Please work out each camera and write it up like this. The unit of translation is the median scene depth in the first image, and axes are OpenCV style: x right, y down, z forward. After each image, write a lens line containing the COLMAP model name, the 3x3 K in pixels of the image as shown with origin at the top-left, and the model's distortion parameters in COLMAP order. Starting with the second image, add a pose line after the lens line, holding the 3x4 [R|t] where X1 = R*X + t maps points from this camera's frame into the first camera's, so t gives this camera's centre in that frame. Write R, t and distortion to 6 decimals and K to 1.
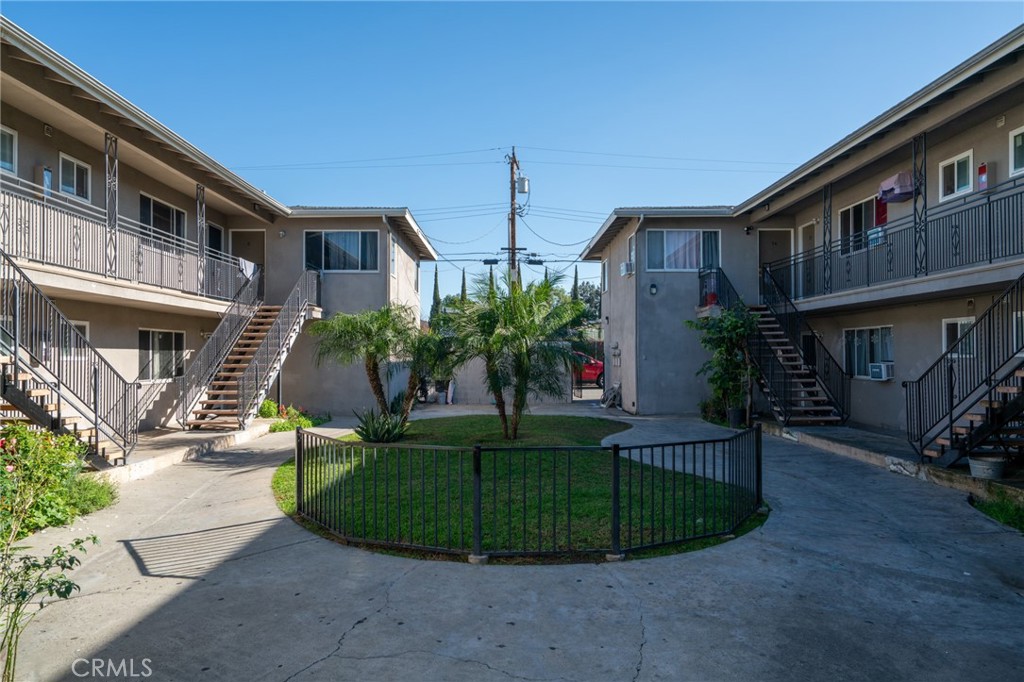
lens RADIAL K [[660.6, 0, 556.5], [0, 660.6, 343.9], [0, 0, 1]] dist [0.002462, -0.000016]
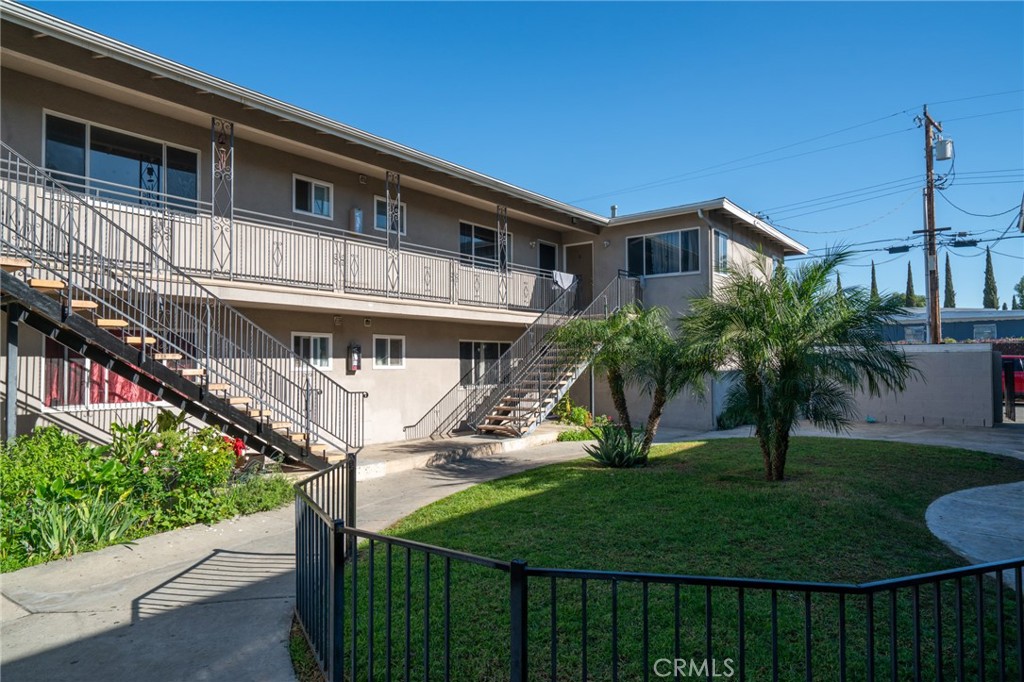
lens RADIAL K [[627.1, 0, 537.9], [0, 627.1, 344.9], [0, 0, 1]] dist [0.004491, 0.000666]
pose [[0.765212, -0.016130, -0.643577, 0.164642], [0.012605, 0.999870, -0.010073, -0.003000], [0.643655, -0.000405, 0.765315, 0.260195]]
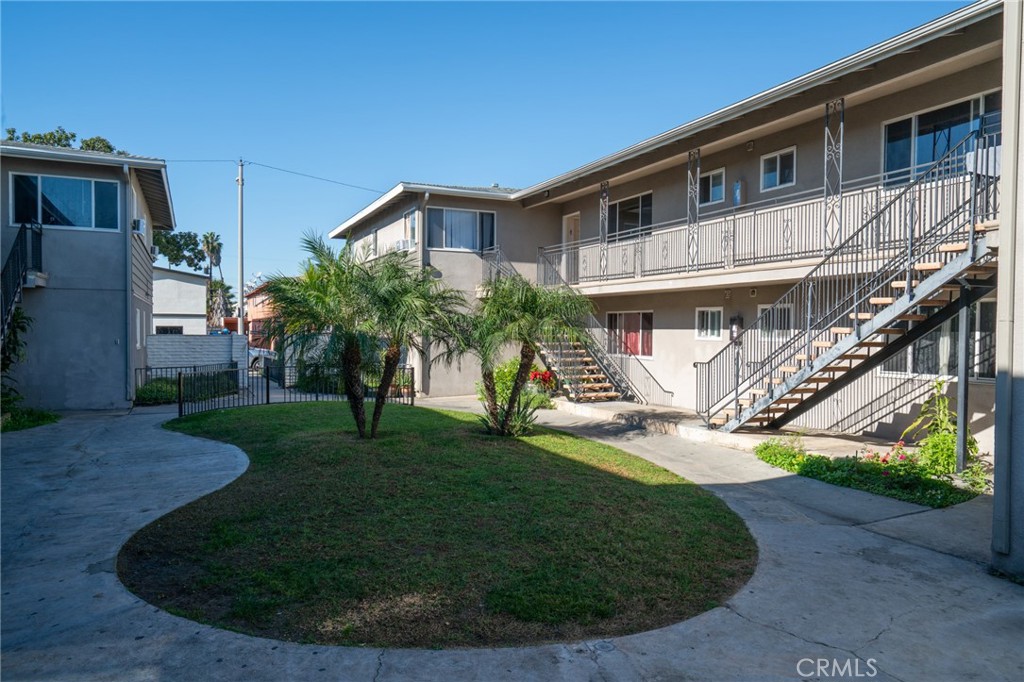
lens RADIAL K [[699.2, 0, 512.0], [0, 699.2, 341.0], [0, 0, 1]] dist [0.005398, 0.001129]
pose [[-0.936691, 0.005594, -0.350113, 0.054523], [0.005149, 0.999984, 0.002201, 0.016243], [0.350120, 0.000259, -0.936705, 1.607504]]
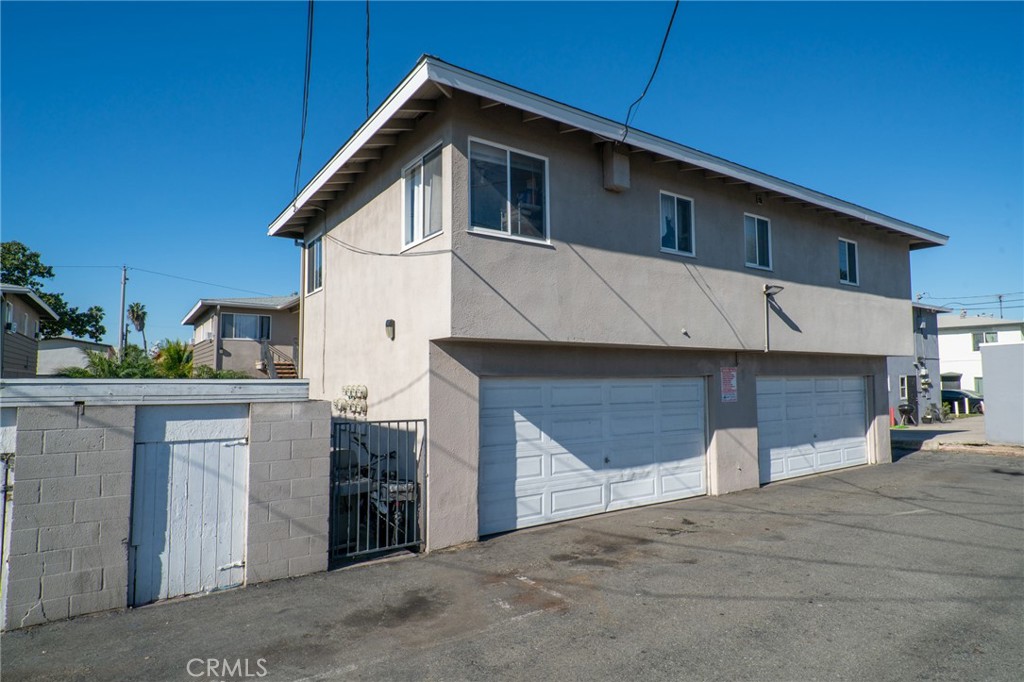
lens RADIAL K [[565.6, 0, 512.0], [0, 565.6, 341.0], [0, 0, 1]] dist [0.004061, 0.002113]
pose [[-0.864502, -0.028951, -0.501795, -0.170567], [0.015198, 0.996378, -0.083668, 0.007497], [0.502400, -0.079957, -0.860930, 2.268103]]
